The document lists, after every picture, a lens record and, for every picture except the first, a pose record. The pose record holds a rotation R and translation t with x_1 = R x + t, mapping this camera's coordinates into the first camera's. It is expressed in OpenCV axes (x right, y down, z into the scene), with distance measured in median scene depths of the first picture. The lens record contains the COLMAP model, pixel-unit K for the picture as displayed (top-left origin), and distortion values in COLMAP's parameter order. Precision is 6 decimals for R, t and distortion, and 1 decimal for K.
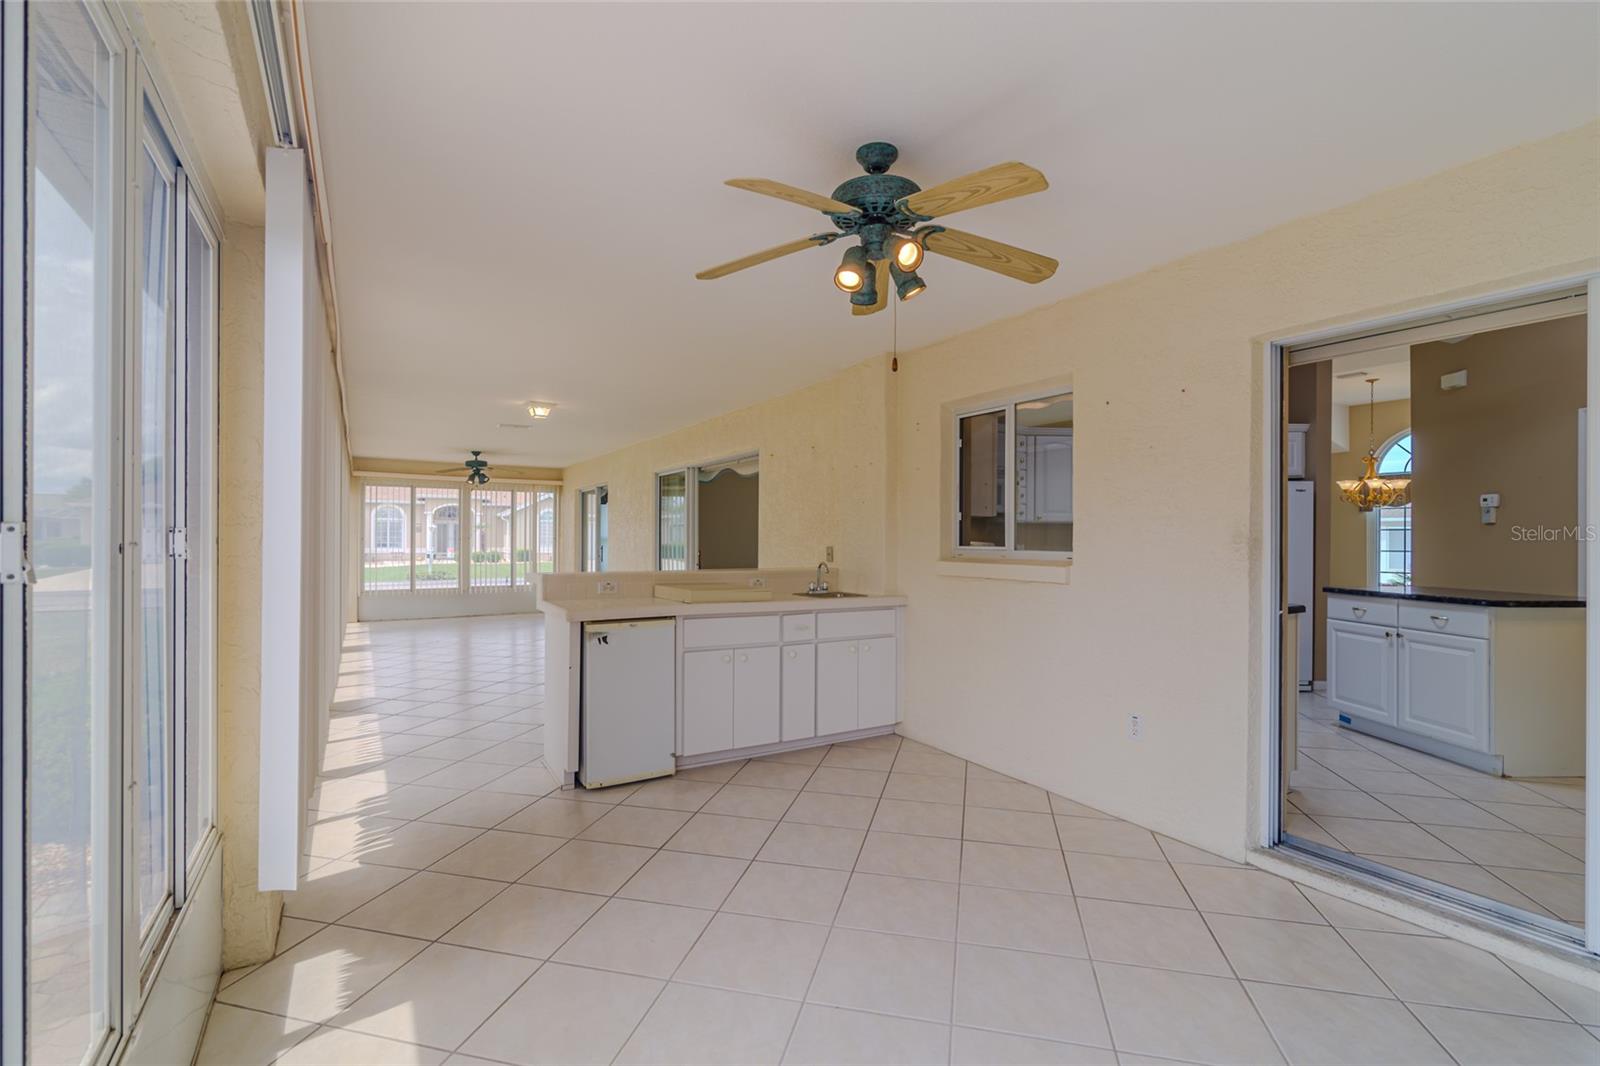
lens RADIAL K [[723.0, 0, 787.5], [0, 723.0, 535.4], [0, 0, 1]] dist [-0.004056, -0.000467]
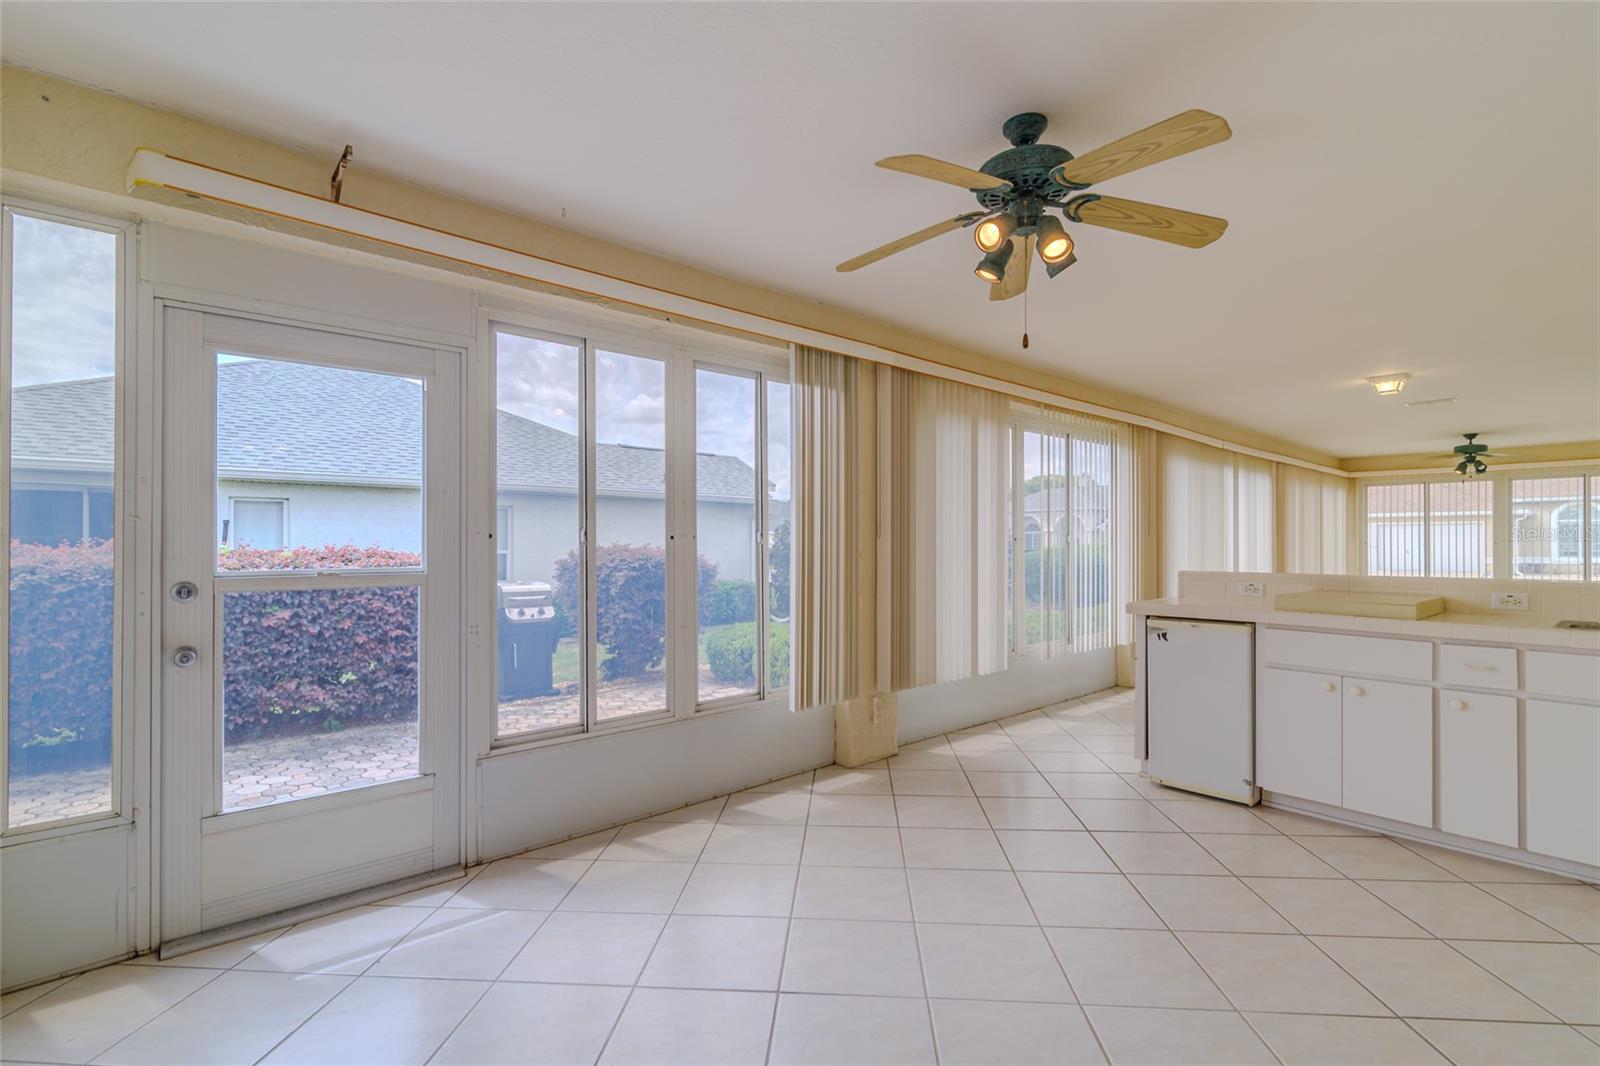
lens RADIAL K [[723.0, 0, 808.3], [0, 723.0, 537.4], [0, 0, 1]] dist [-0.004056, -0.000467]
pose [[0.176583, -0.015452, -0.984164, 0.538611], [0.005784, 0.999876, -0.014661, 0.017305], [0.984269, -0.003103, 0.176650, 0.290648]]
